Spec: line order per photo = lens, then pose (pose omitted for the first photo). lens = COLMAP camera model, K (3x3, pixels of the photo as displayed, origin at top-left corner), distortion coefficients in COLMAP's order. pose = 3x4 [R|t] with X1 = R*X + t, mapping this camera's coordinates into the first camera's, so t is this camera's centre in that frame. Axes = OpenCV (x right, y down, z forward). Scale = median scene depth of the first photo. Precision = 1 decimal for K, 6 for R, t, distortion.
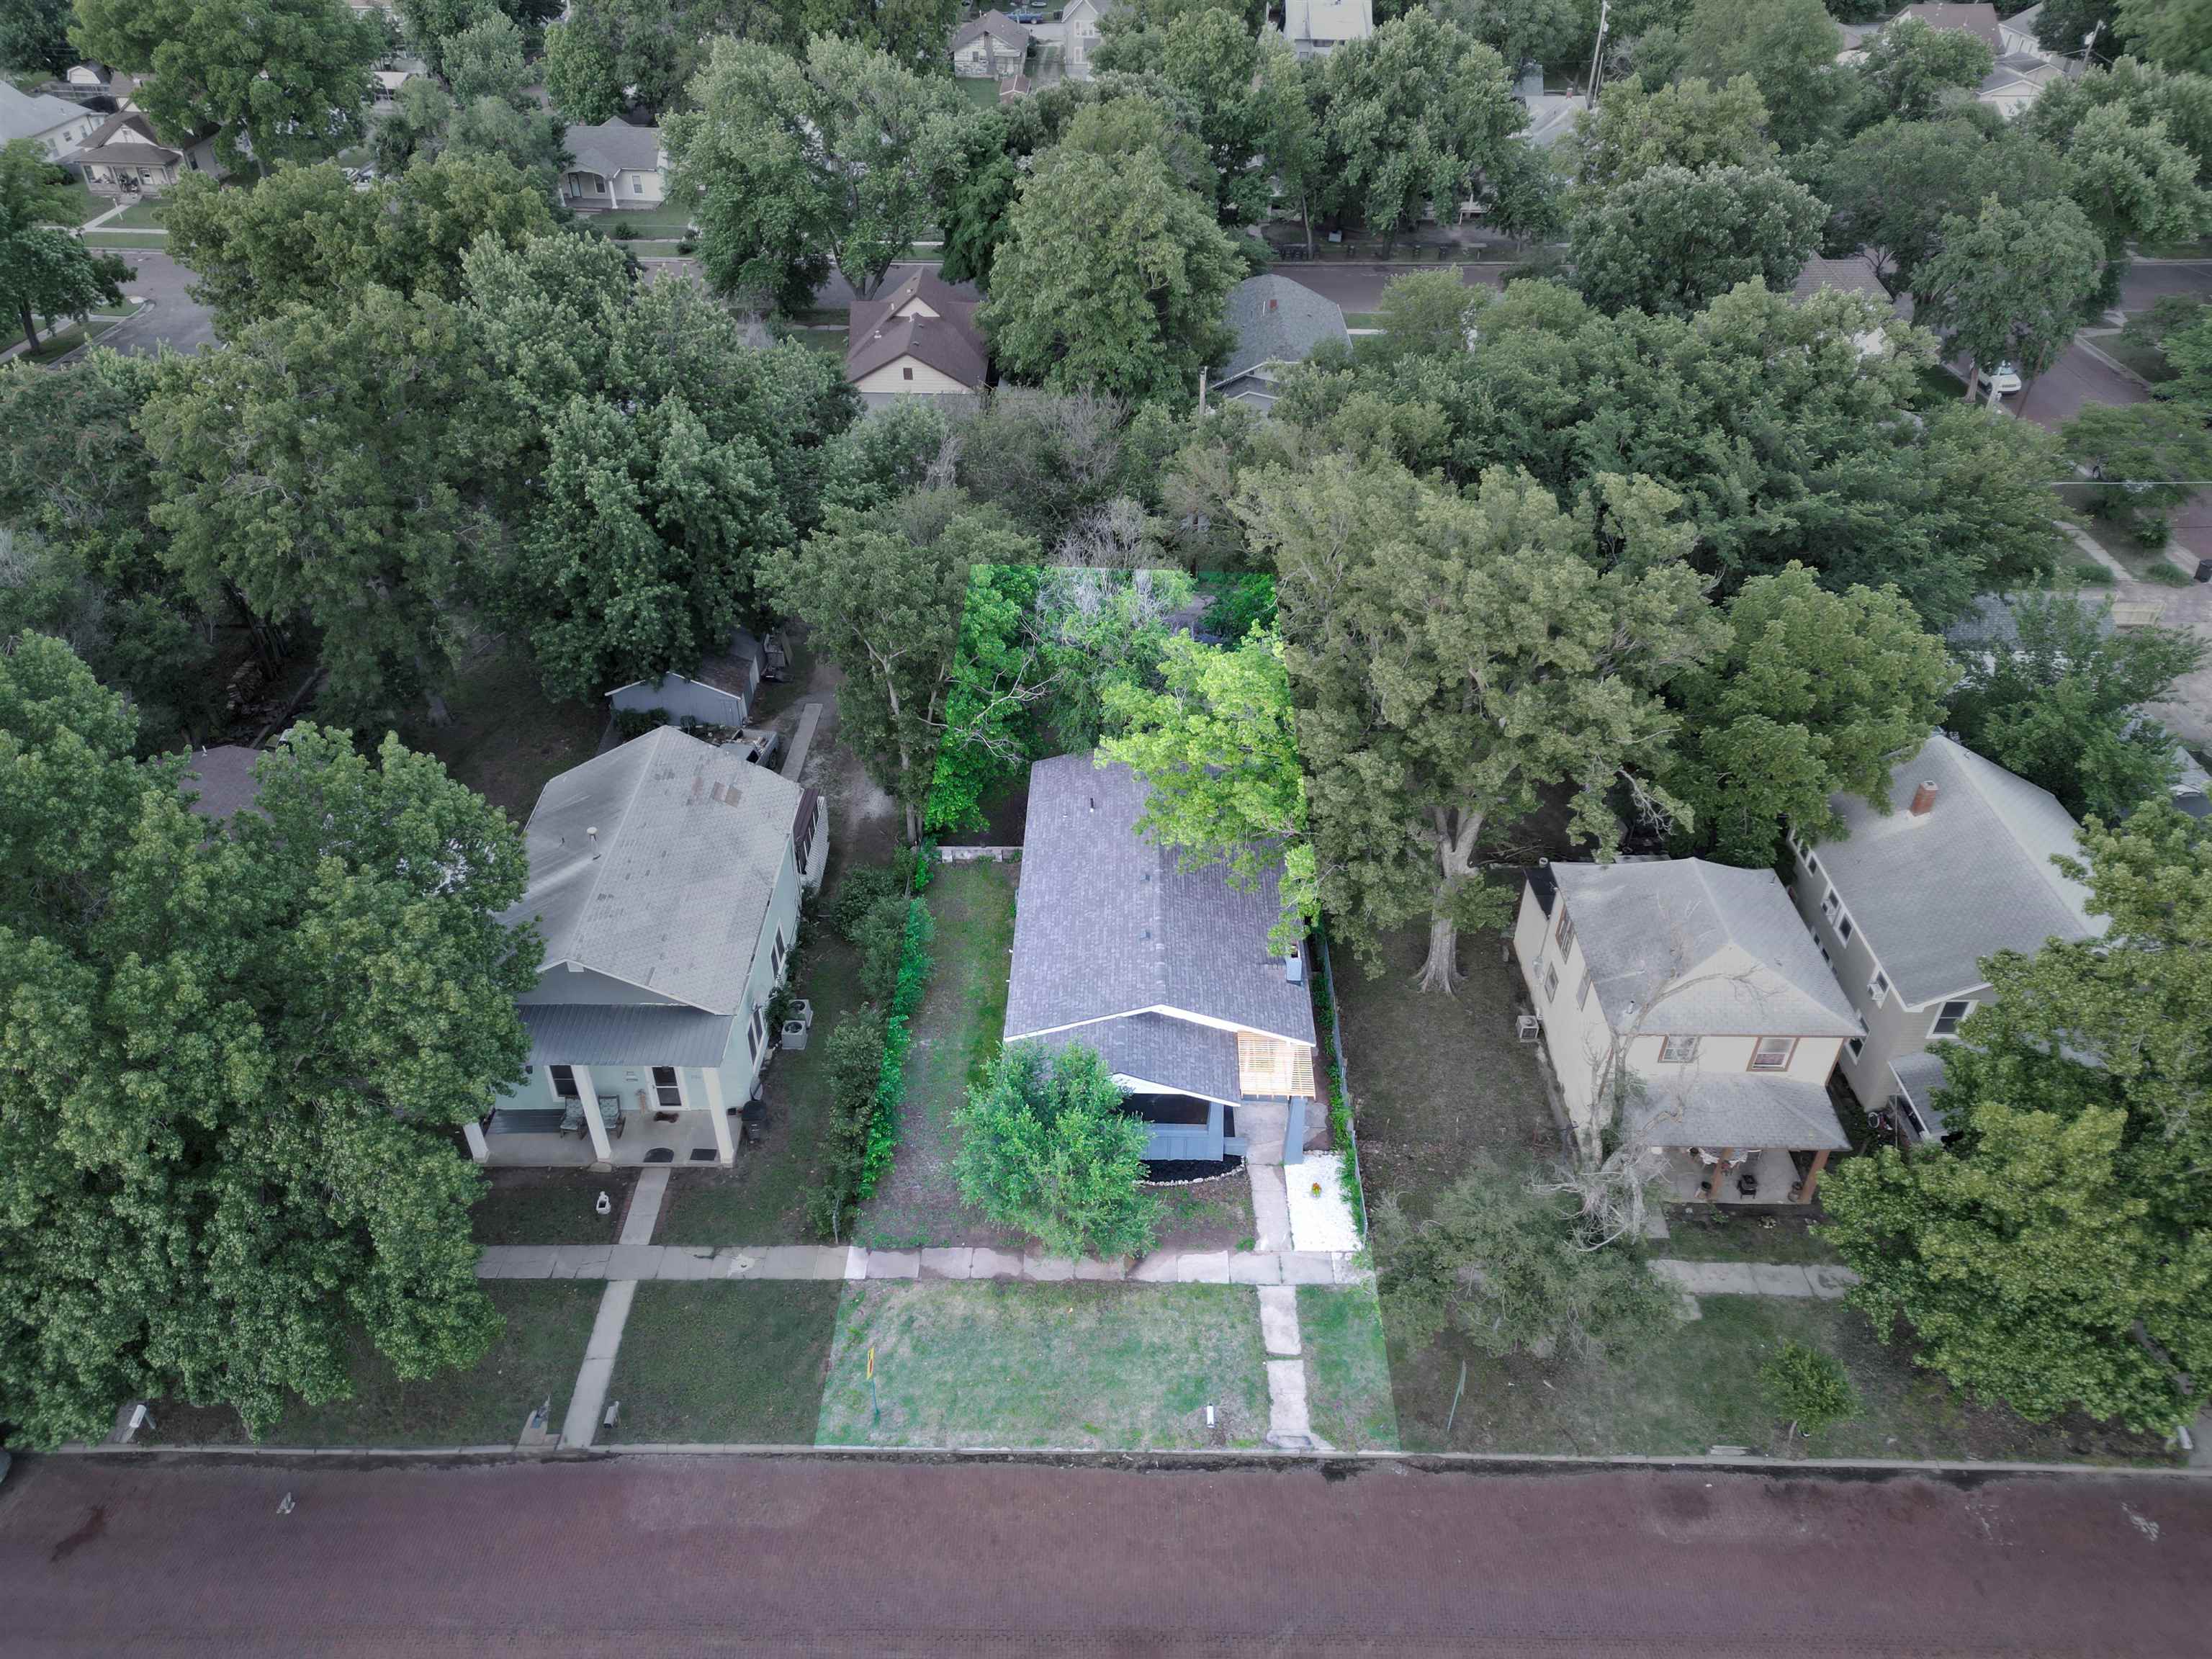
lens RADIAL K [[1546.5, 0, 1107.4], [0, 1546.5, 817.7], [0, 0, 1]] dist [0.027516, -0.022151]
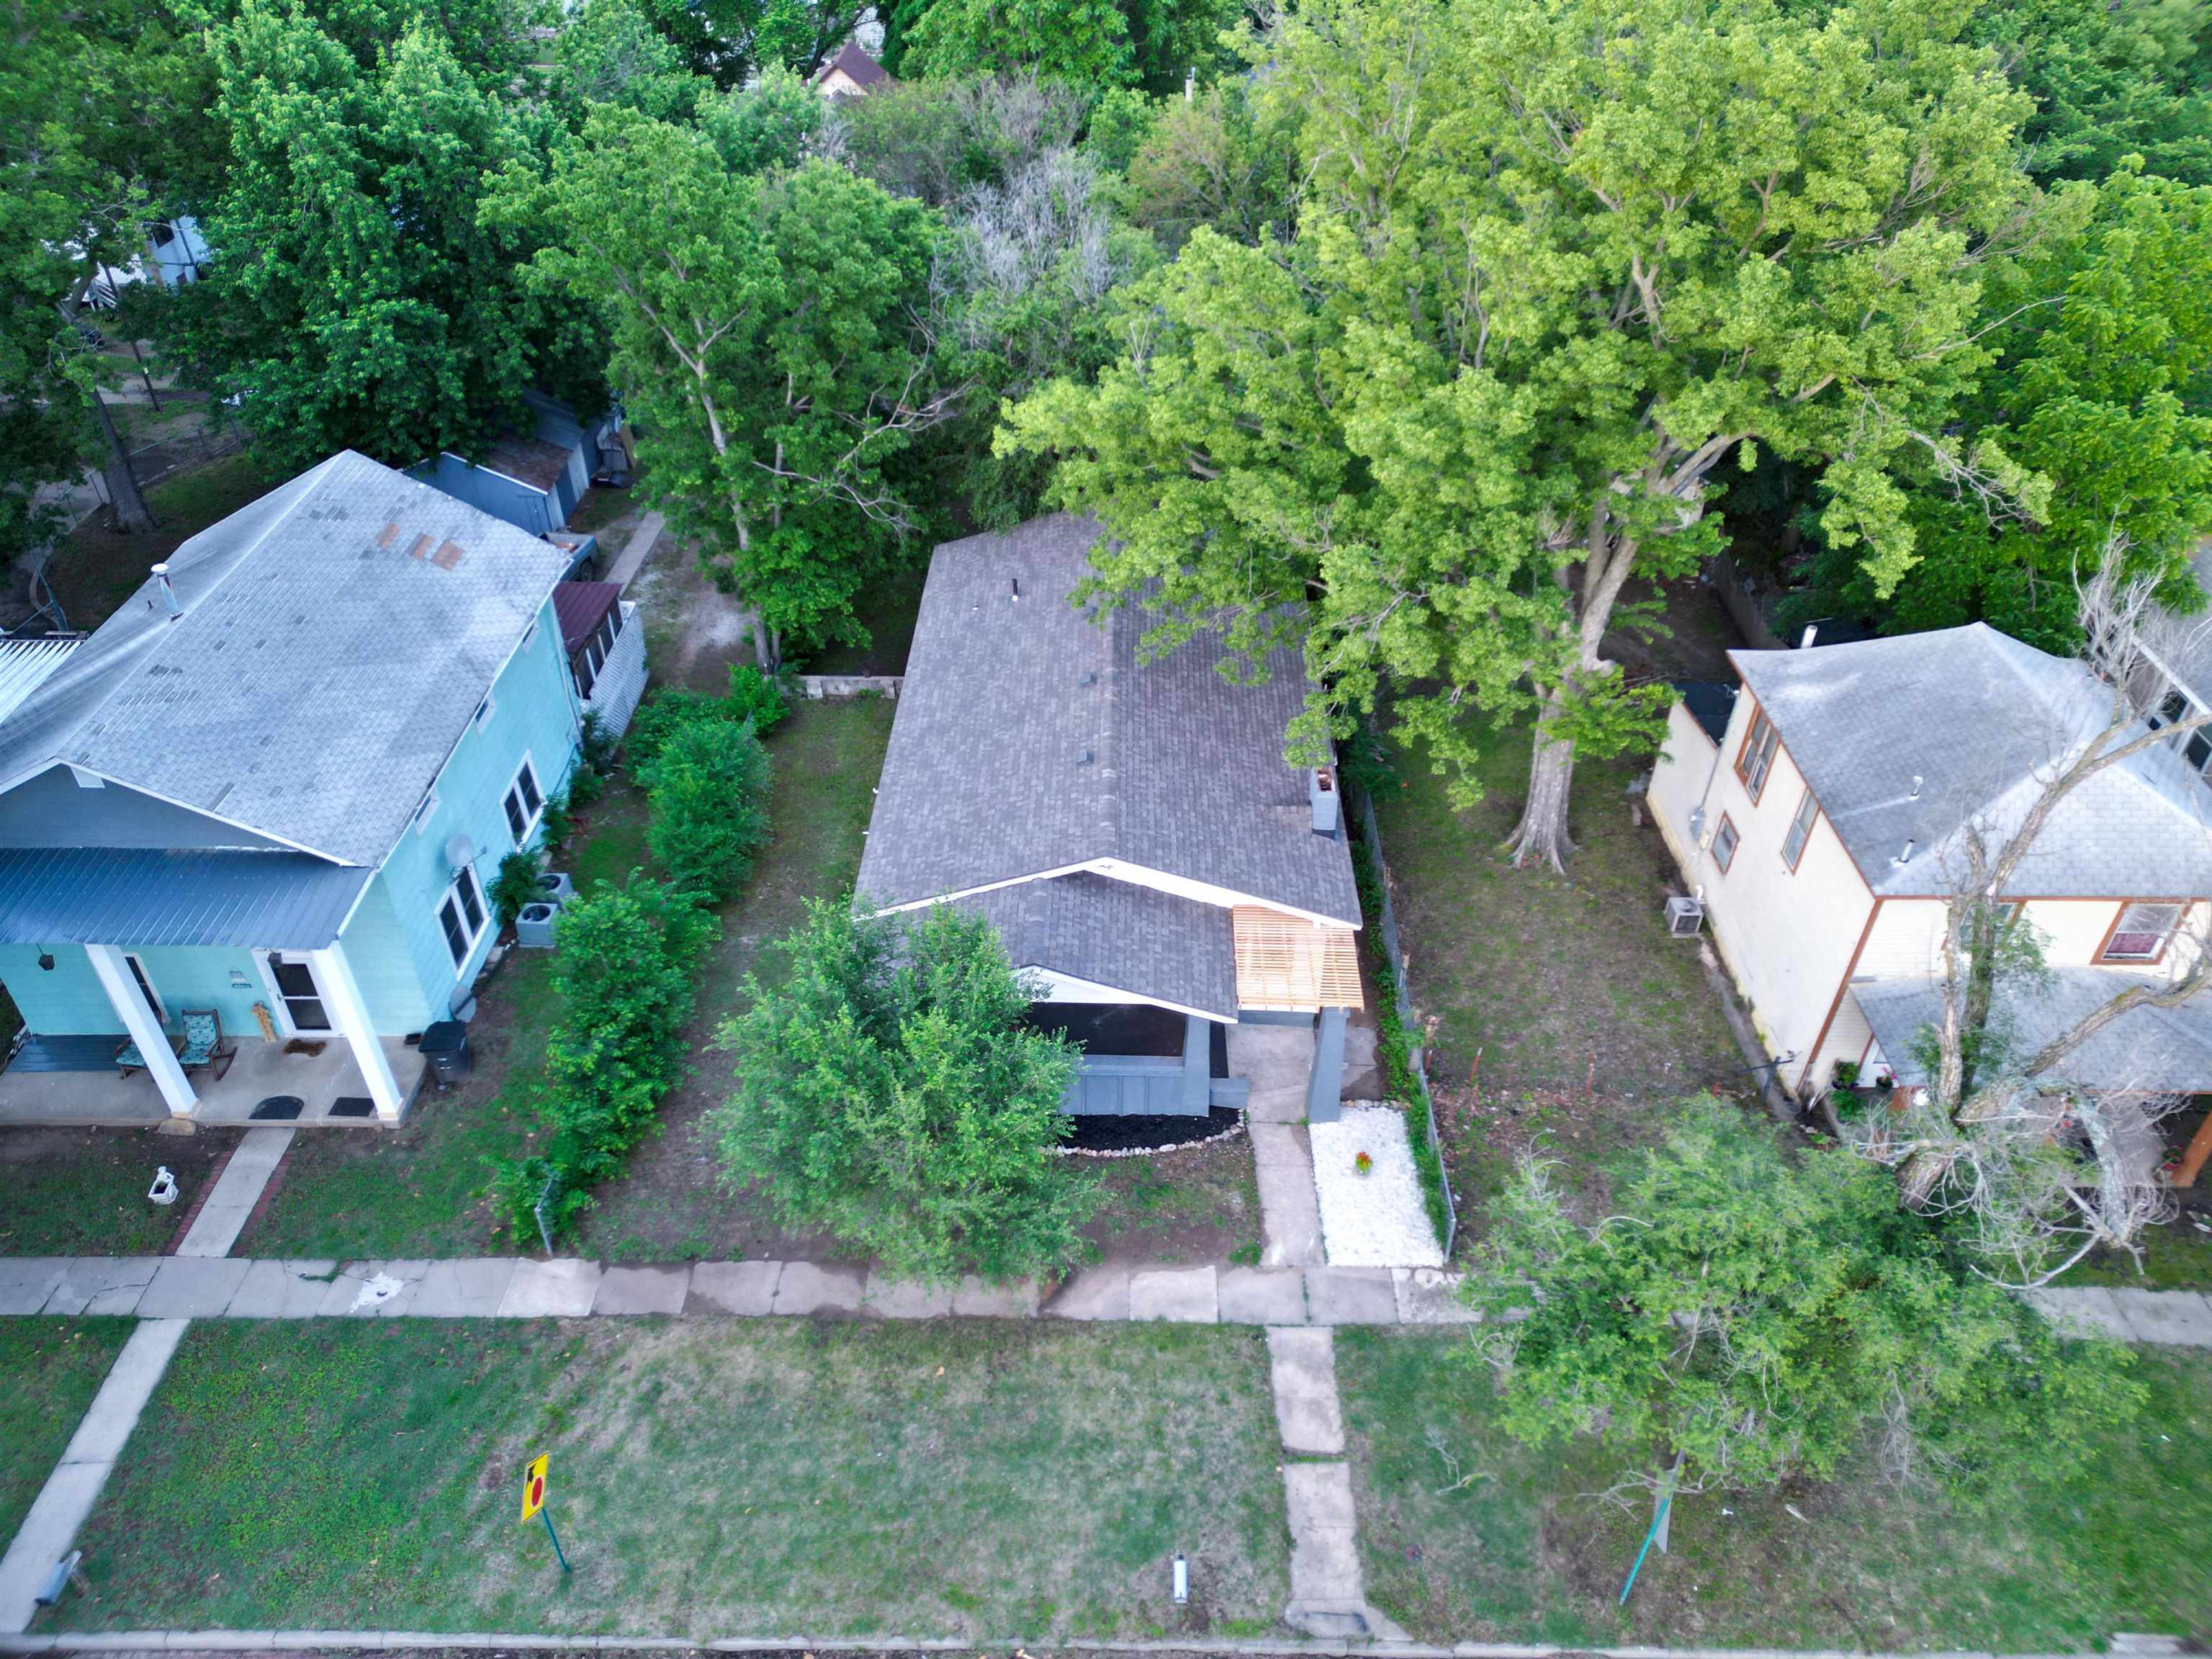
lens RADIAL K [[1546.5, 0, 1115.9], [0, 1546.5, 832.3], [0, 0, 1]] dist [0.027516, -0.022151]
pose [[0.999966, 0.001813, 0.008063, 0.034238], [-0.001941, 0.999872, 0.015892, 0.104069], [-0.008033, -0.015907, 0.999841, 0.408612]]
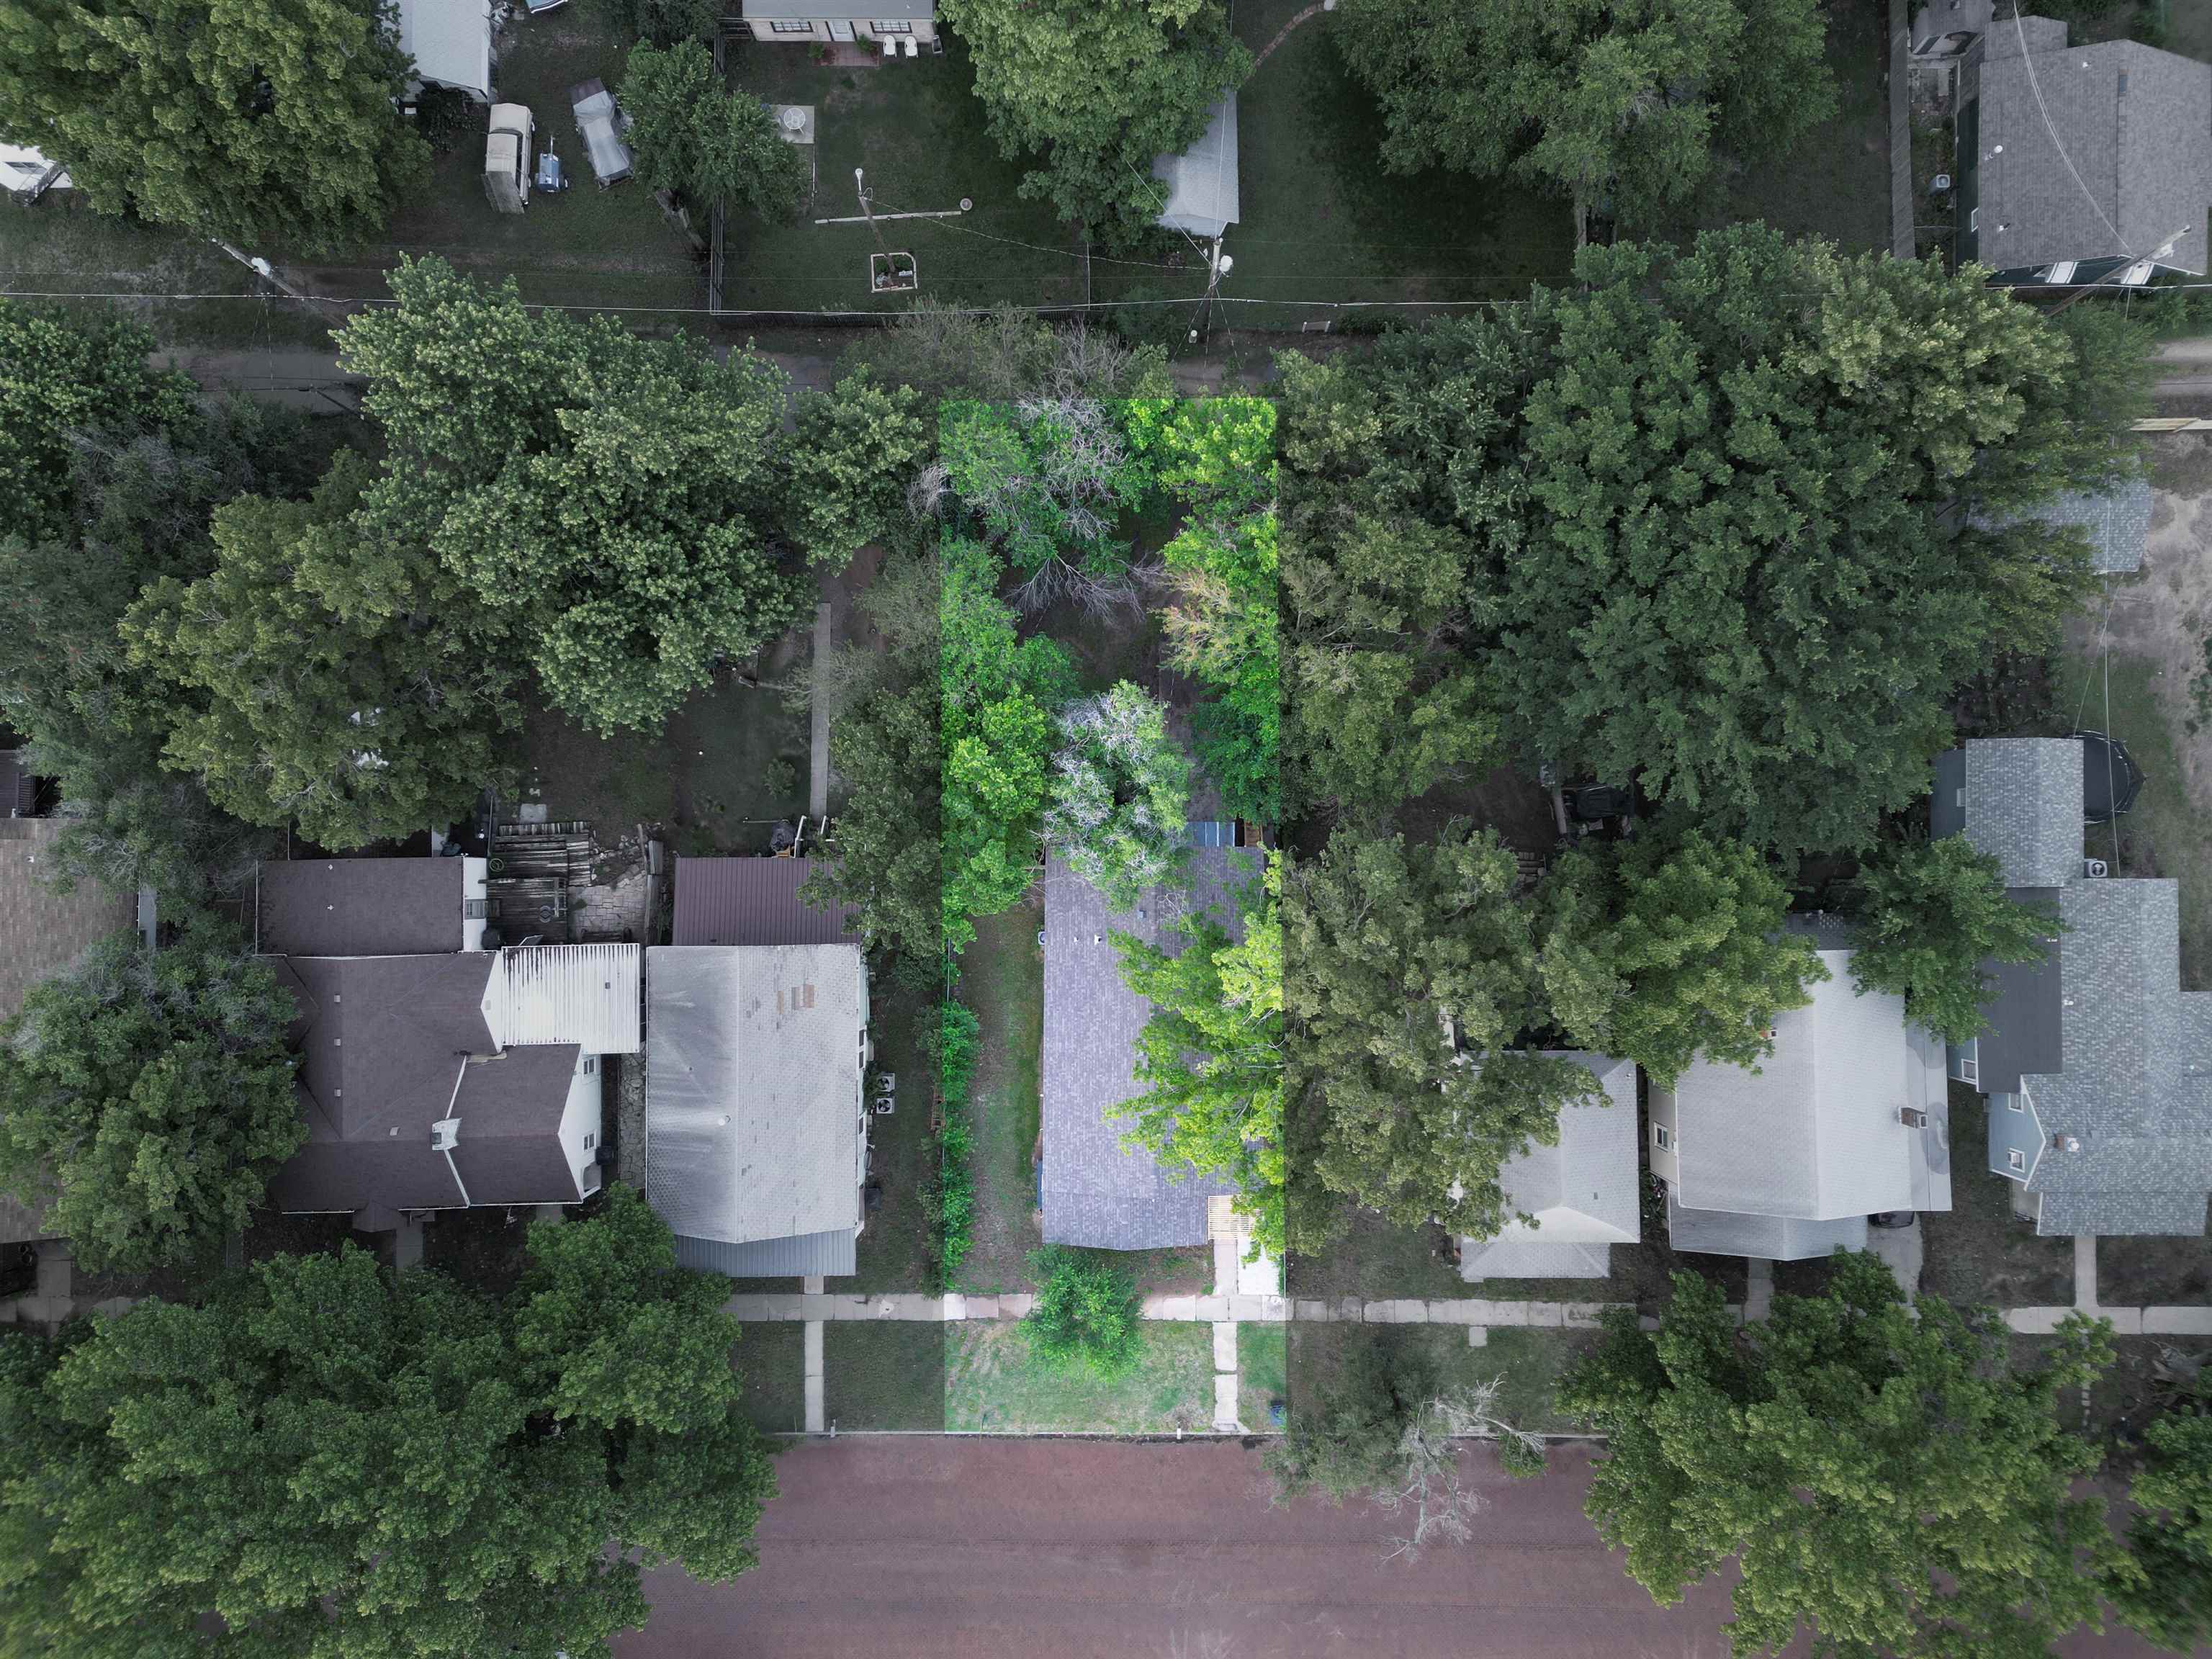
lens RADIAL K [[1546.5, 0, 1101.8], [0, 1546.5, 829.3], [0, 0, 1]] dist [0.027516, -0.022151]
pose [[0.999749, -0.012540, -0.018586, 0.018272], [0.022333, 0.630222, 0.776094, -1.207246], [0.001981, -0.776314, 0.630343, 0.376308]]
